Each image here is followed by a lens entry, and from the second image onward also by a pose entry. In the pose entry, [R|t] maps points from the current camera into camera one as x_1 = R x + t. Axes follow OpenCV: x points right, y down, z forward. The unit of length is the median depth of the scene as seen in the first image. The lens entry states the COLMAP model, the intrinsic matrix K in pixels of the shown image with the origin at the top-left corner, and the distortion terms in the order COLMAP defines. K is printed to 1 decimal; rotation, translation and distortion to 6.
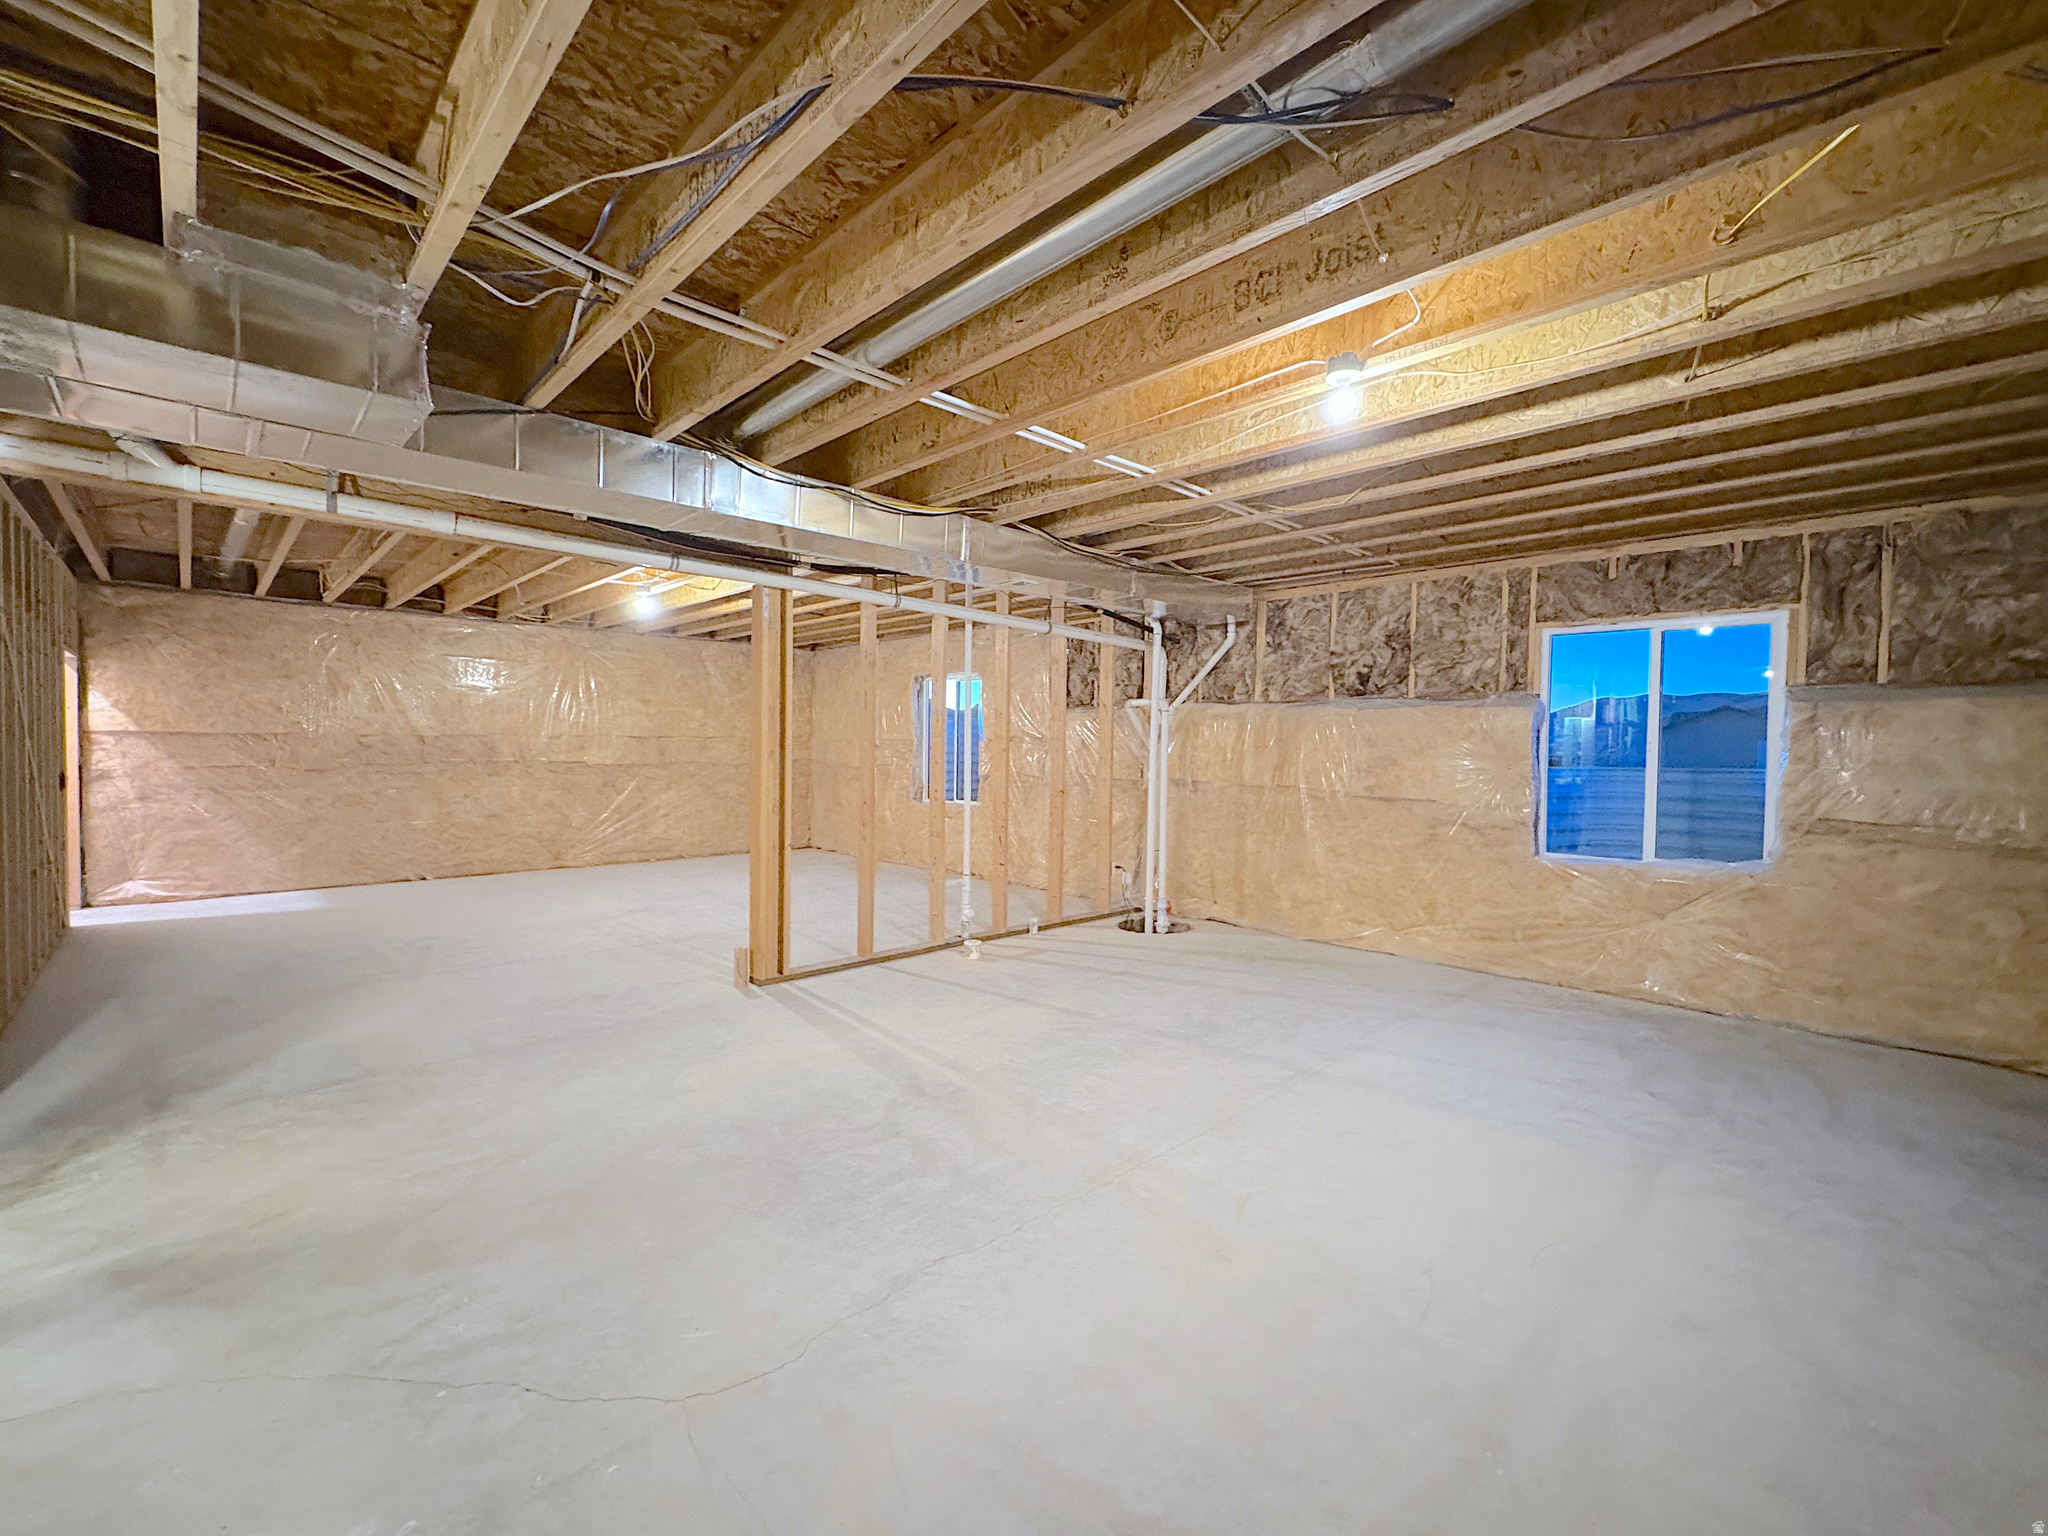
lens RADIAL K [[865.0, 0, 1024.0], [0, 865.0, 768.0], [0, 0, 1]] dist [0.000687, -0.000015]
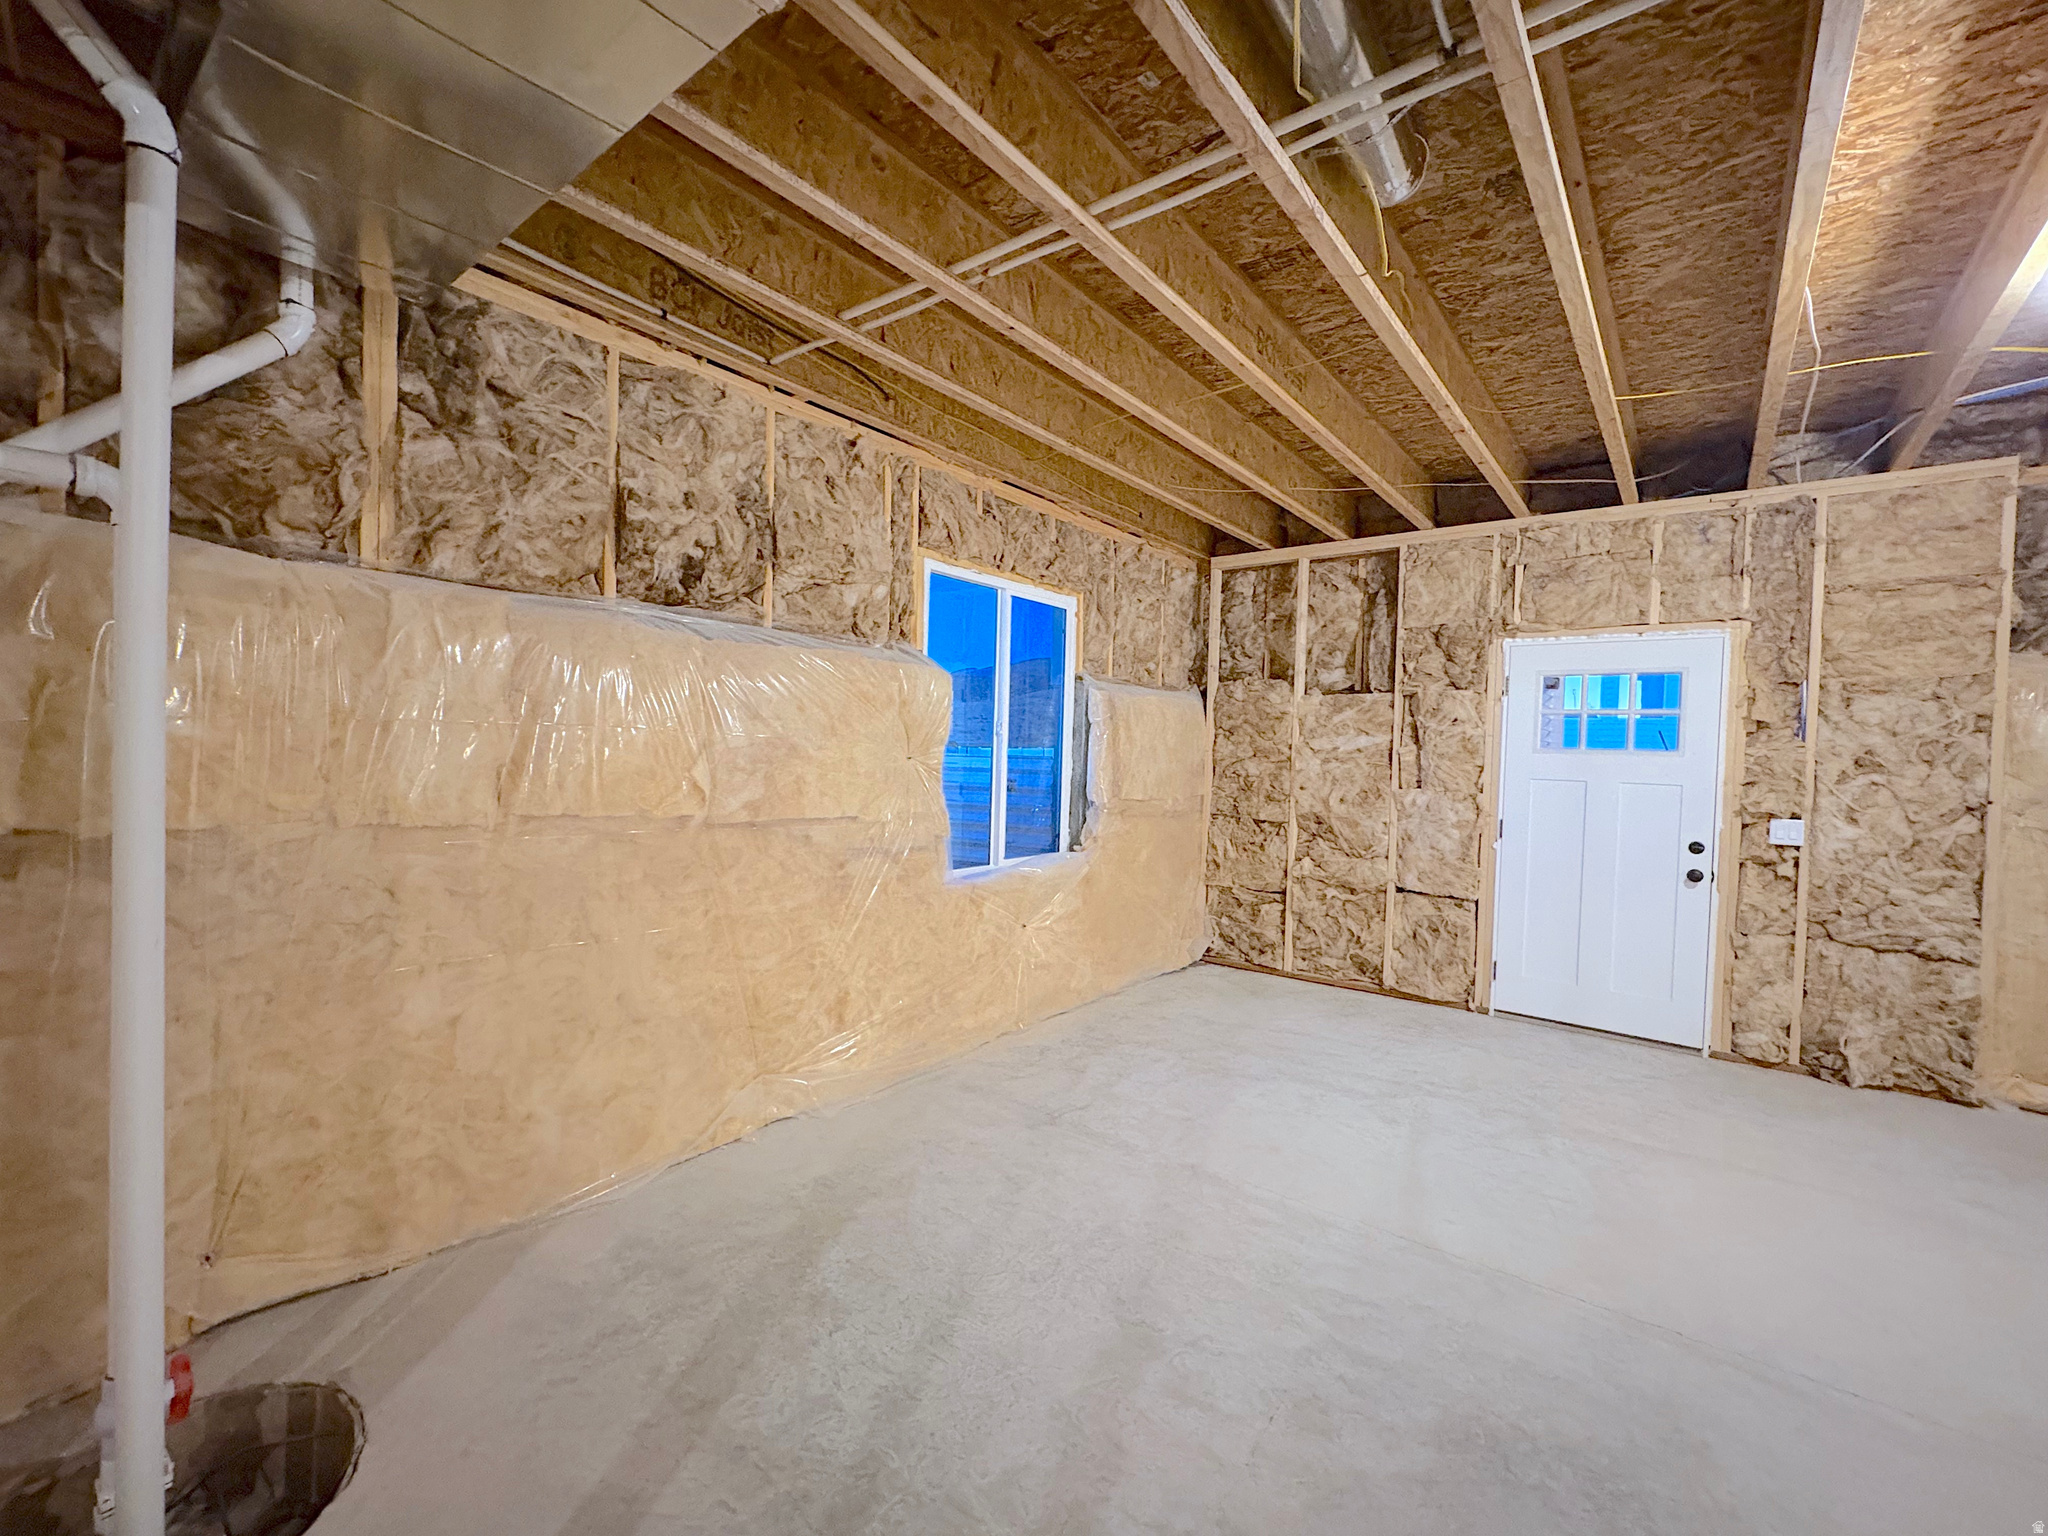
lens RADIAL K [[865.0, 0, 1024.0], [0, 865.0, 768.0], [0, 0, 1]] dist [0.000687, -0.000015]
pose [[-0.134447, -0.039924, 0.990116, -0.099500], [-0.004887, 0.999203, 0.039626, -0.017109], [-0.990909, 0.000489, -0.134535, 0.911990]]
